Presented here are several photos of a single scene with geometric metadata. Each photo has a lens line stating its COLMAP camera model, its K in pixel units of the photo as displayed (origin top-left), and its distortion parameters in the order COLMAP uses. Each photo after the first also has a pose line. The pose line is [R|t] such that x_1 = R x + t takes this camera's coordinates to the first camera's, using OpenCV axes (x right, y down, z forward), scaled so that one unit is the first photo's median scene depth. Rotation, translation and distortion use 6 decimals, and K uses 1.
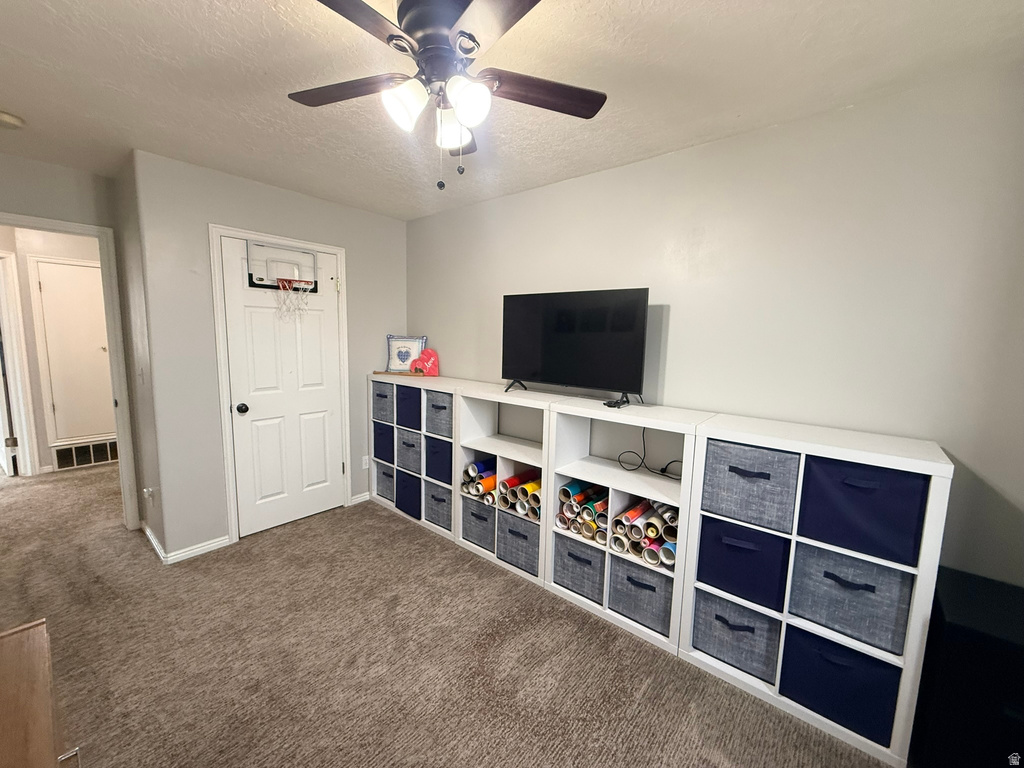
lens RADIAL K [[407.7, 0, 512.0], [0, 407.7, 384.0], [0, 0, 1]] dist [0.002831, 0.000252]
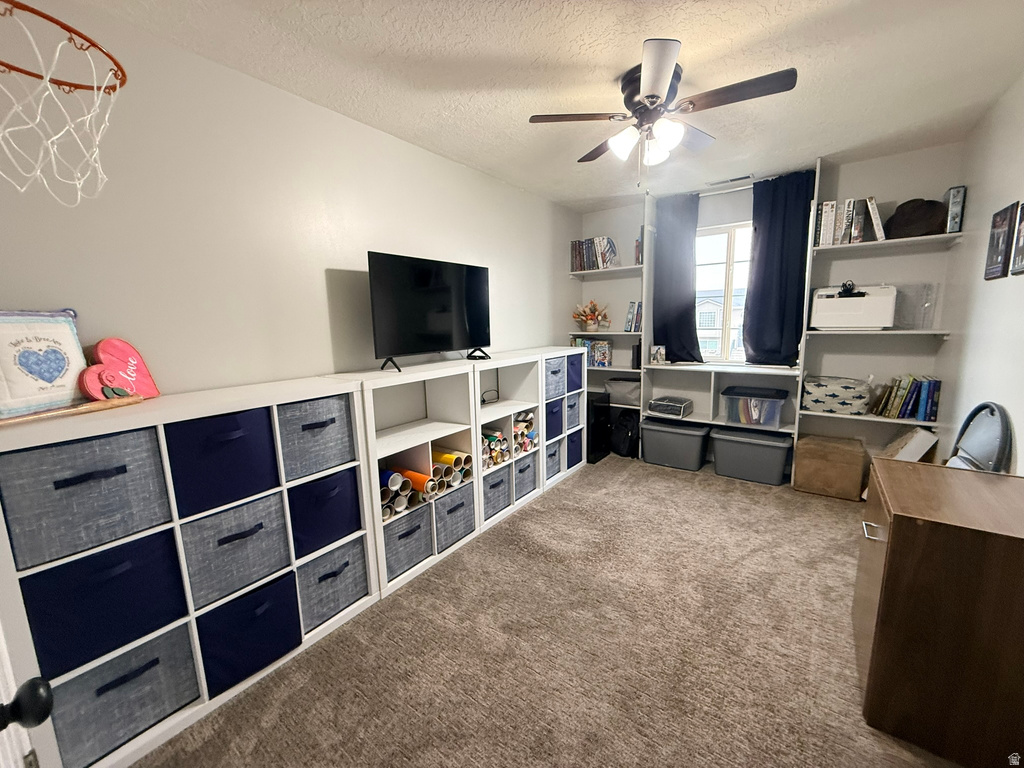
lens RADIAL K [[407.7, 0, 512.0], [0, 407.7, 384.0], [0, 0, 1]] dist [0.002831, 0.000252]
pose [[-0.062700, -0.176518, 0.982298, -0.906625], [0.149555, 0.971460, 0.184116, -0.079811], [-0.986763, 0.158452, -0.034512, 0.861643]]
